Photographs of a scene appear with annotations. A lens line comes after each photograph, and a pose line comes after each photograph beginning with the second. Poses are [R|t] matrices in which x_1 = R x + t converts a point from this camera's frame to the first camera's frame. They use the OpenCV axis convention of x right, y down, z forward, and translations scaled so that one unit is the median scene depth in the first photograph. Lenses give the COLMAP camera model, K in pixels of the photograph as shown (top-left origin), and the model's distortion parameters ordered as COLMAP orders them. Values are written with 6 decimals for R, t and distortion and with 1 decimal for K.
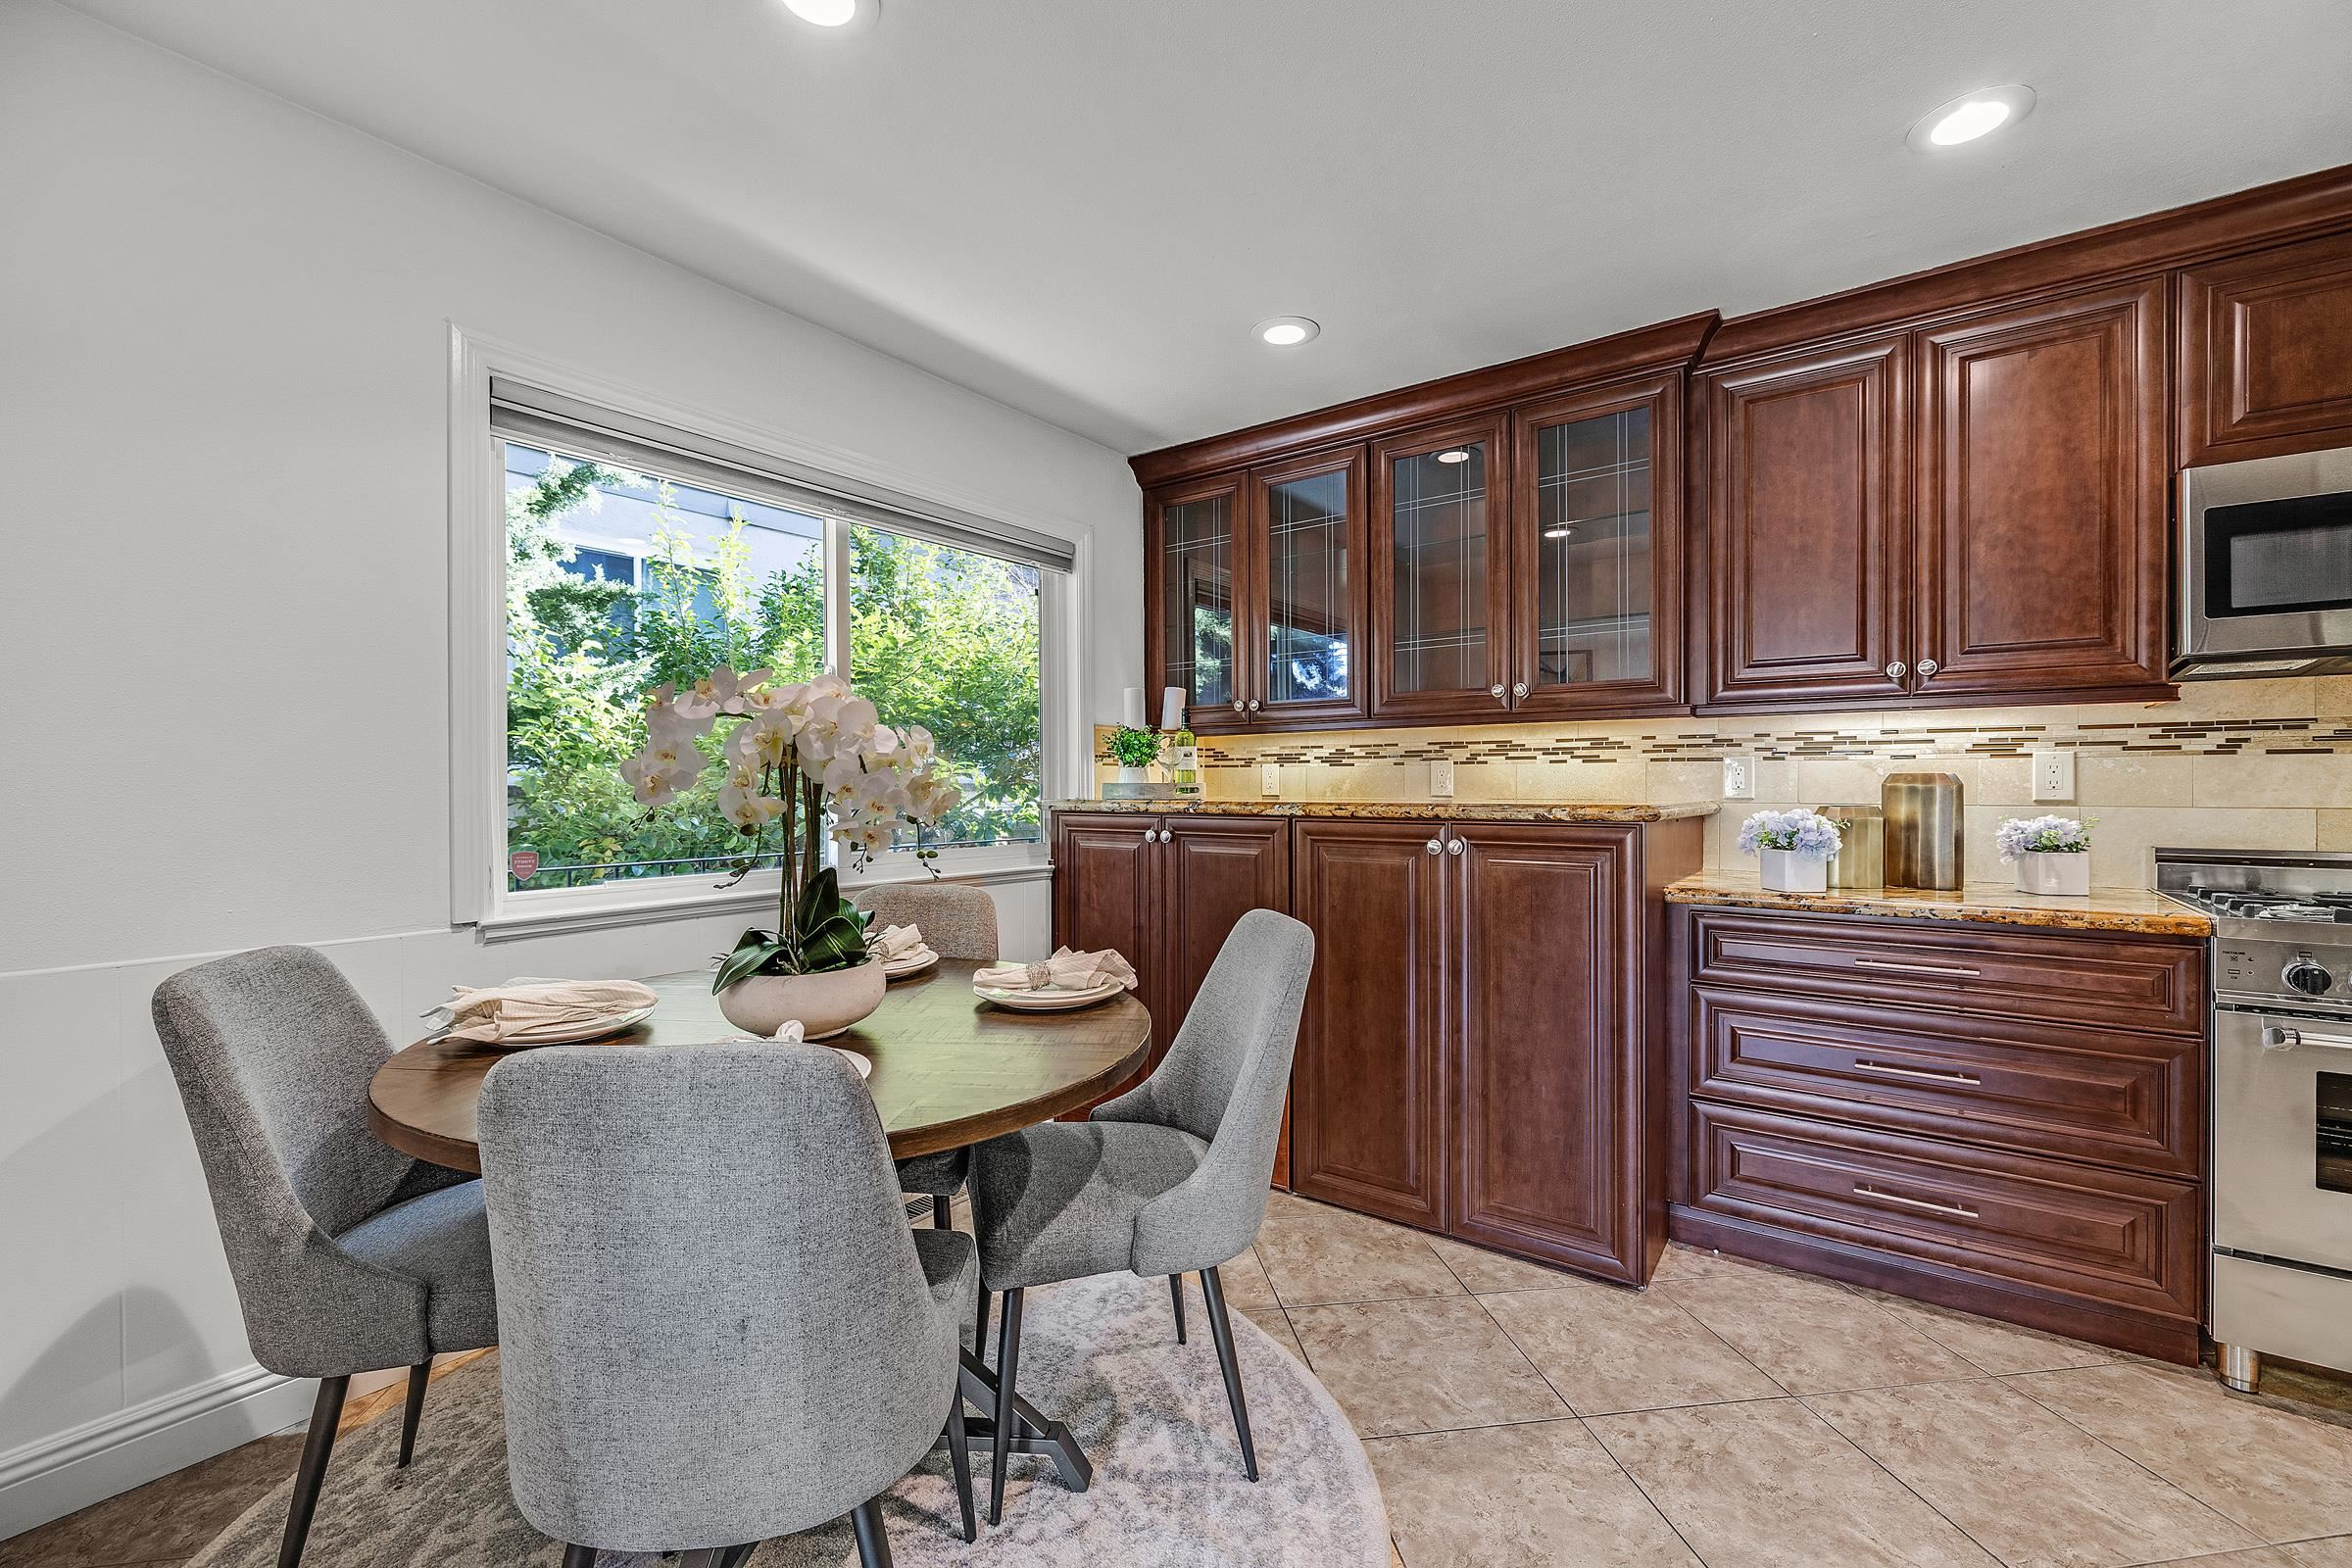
lens RADIAL K [[977.4, 0, 1181.4], [0, 977.4, 787.8], [0, 0, 1]] dist [-0.002906, -0.000754]
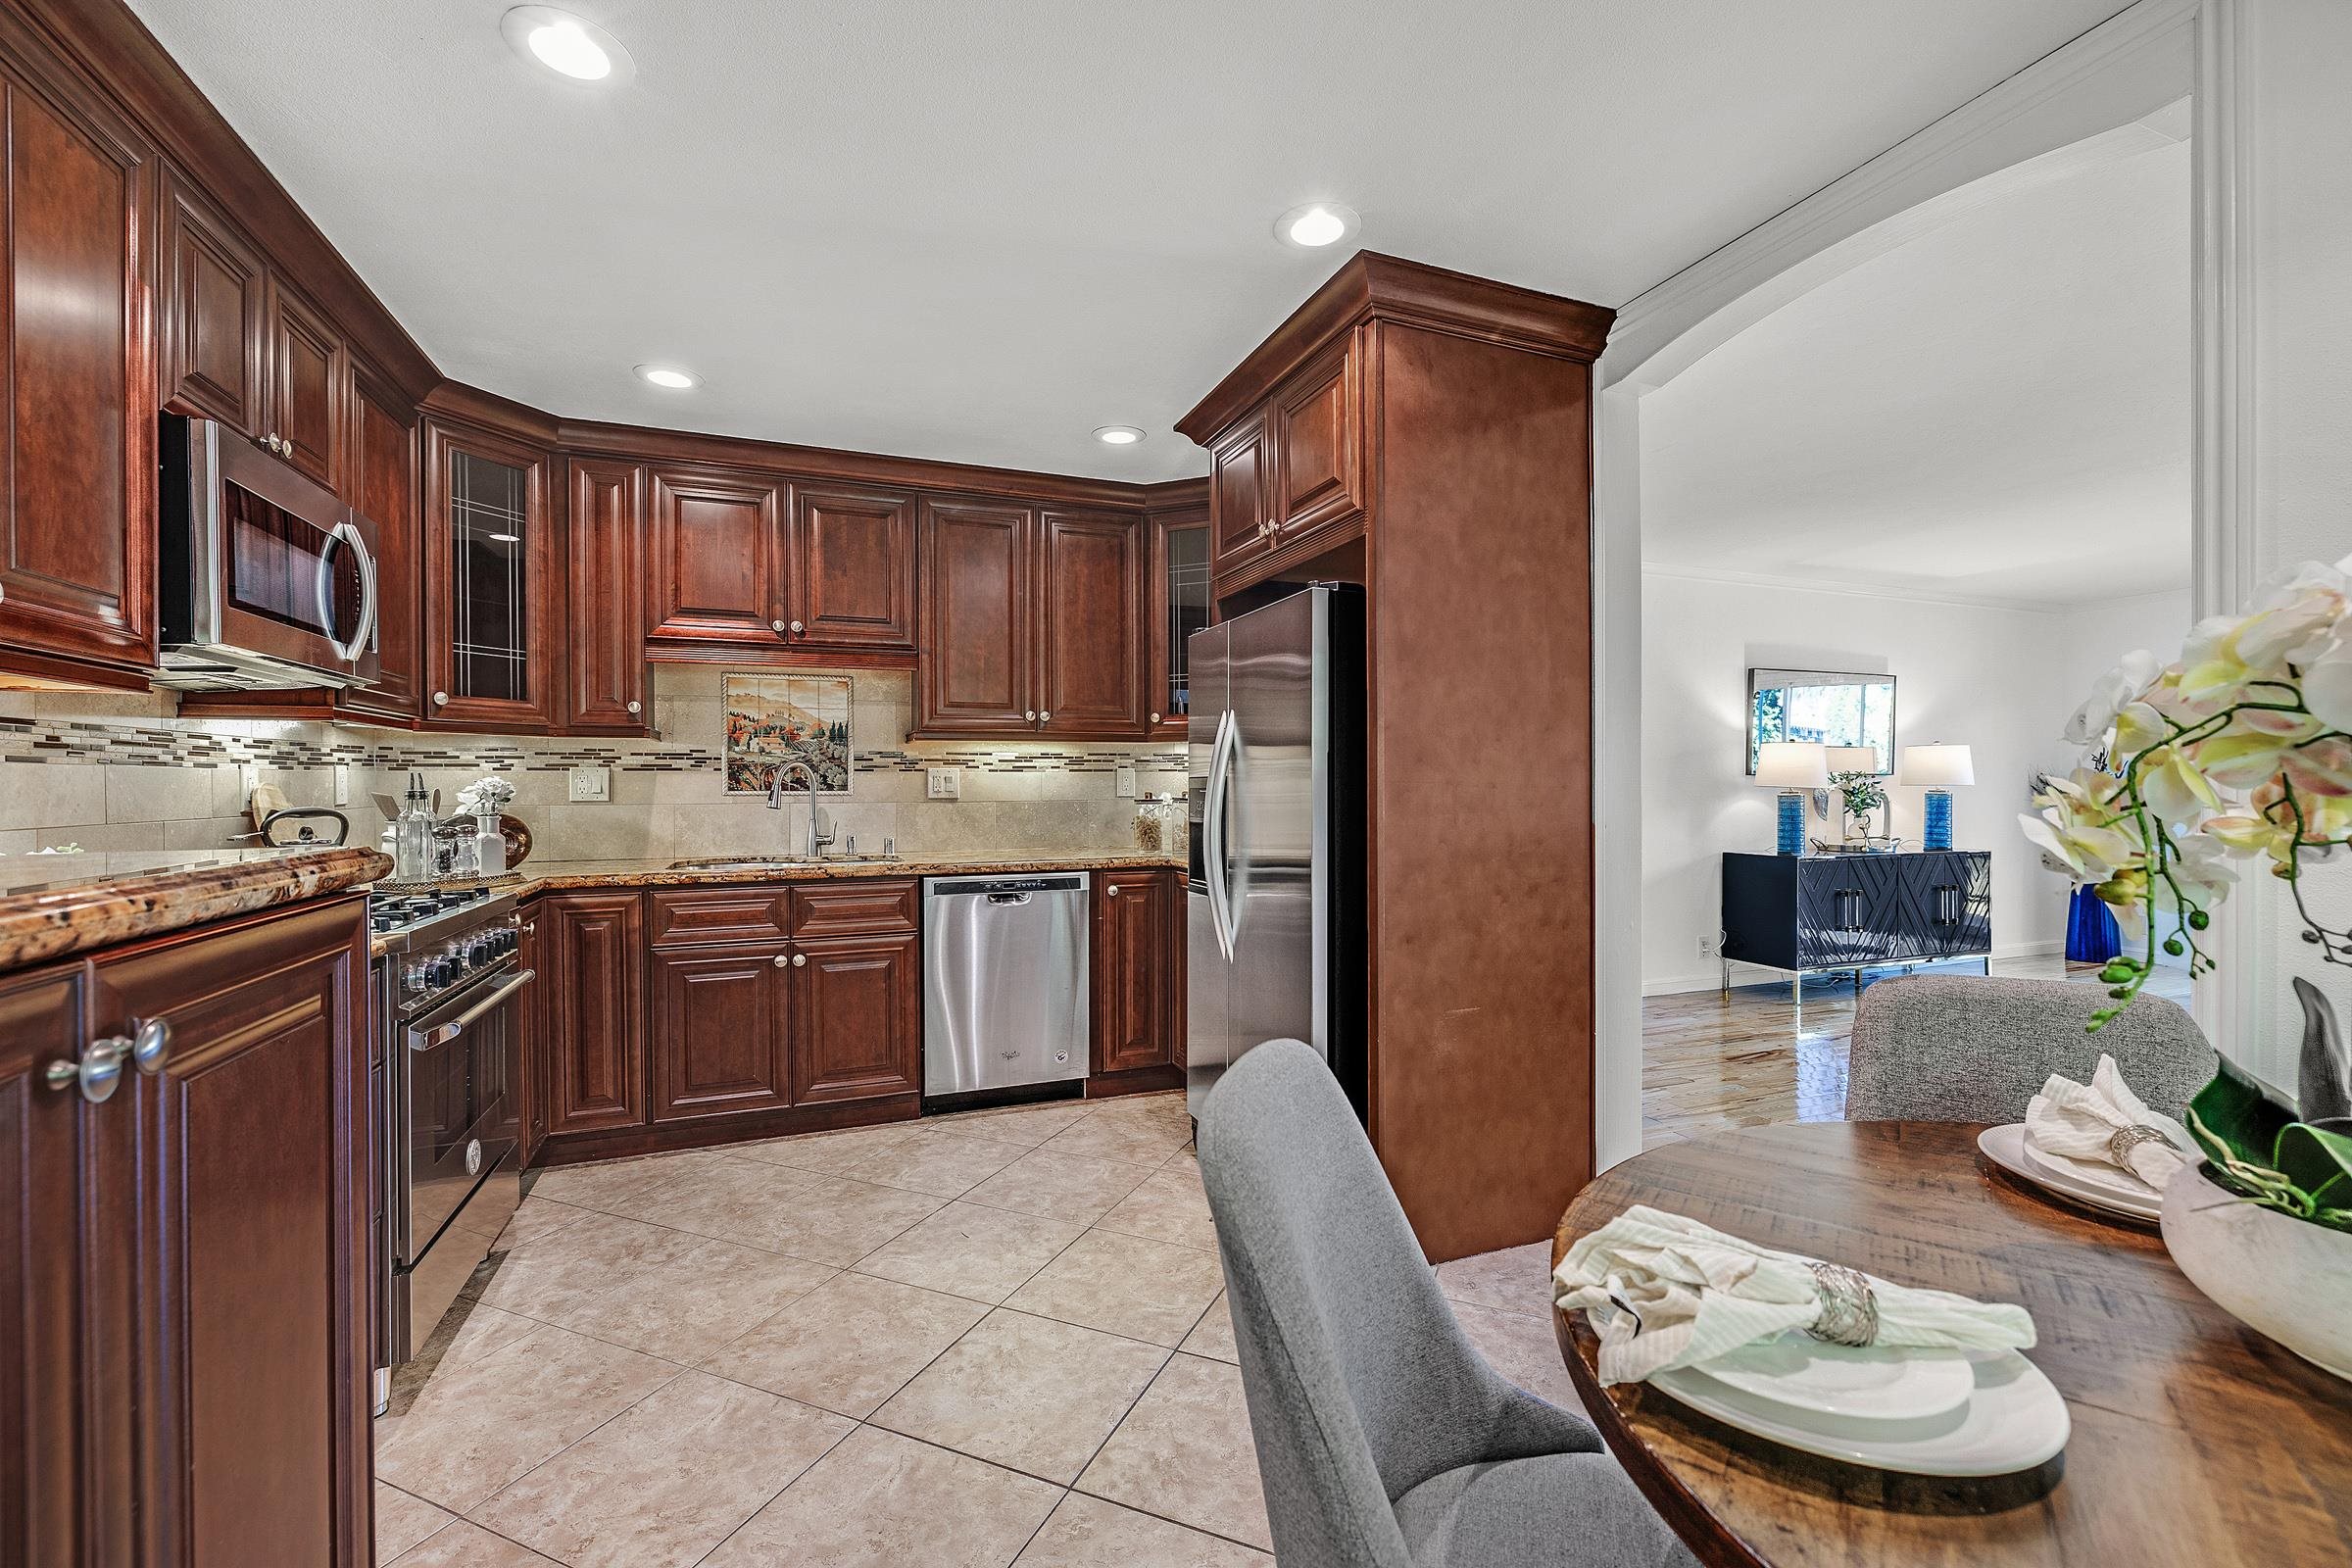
lens RADIAL K [[977.4, 0, 1185.8], [0, 977.4, 789.7], [0, 0, 1]] dist [-0.002906, -0.000754]
pose [[-0.848075, 0.003529, 0.529864, -0.102549], [0.009442, 0.999920, 0.008452, -0.009571], [-0.529792, 0.012171, -0.848040, 1.125081]]
